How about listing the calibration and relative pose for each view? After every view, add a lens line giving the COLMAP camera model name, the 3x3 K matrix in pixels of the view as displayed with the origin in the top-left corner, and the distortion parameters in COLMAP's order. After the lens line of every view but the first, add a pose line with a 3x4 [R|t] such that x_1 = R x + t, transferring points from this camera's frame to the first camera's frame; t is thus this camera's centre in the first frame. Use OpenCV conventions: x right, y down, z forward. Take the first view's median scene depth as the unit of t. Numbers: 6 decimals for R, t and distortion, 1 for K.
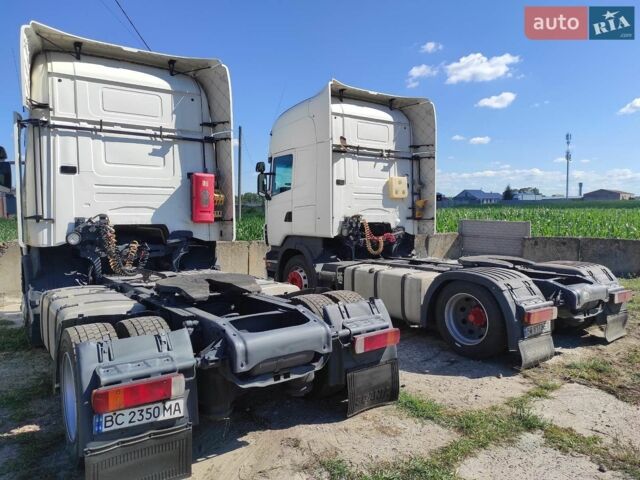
lens RADIAL K [[478.9, 0, 320.1], [0, 478.9, 240.4], [0, 0, 1]] dist [0.052193, -0.038123]
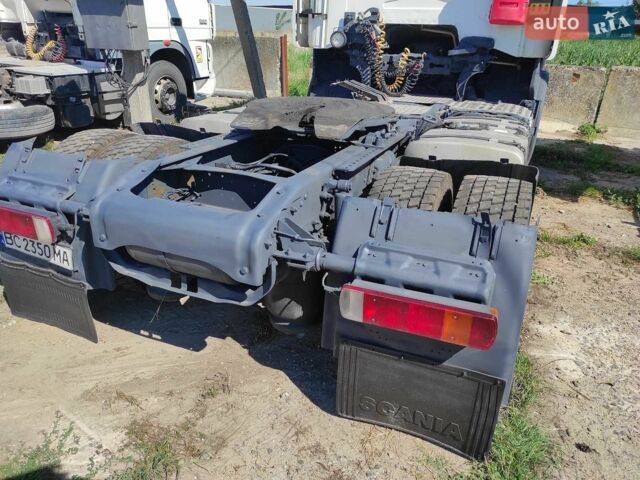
lens RADIAL K [[478.9, 0, 319.8], [0, 478.9, 238.2], [0, 0, 1]] dist [0.052193, -0.038123]
pose [[0.503214, 0.360415, -0.785415, 0.321389], [-0.074802, 0.923630, 0.375914, 0.001841], [0.860918, -0.130415, 0.491743, 0.637832]]
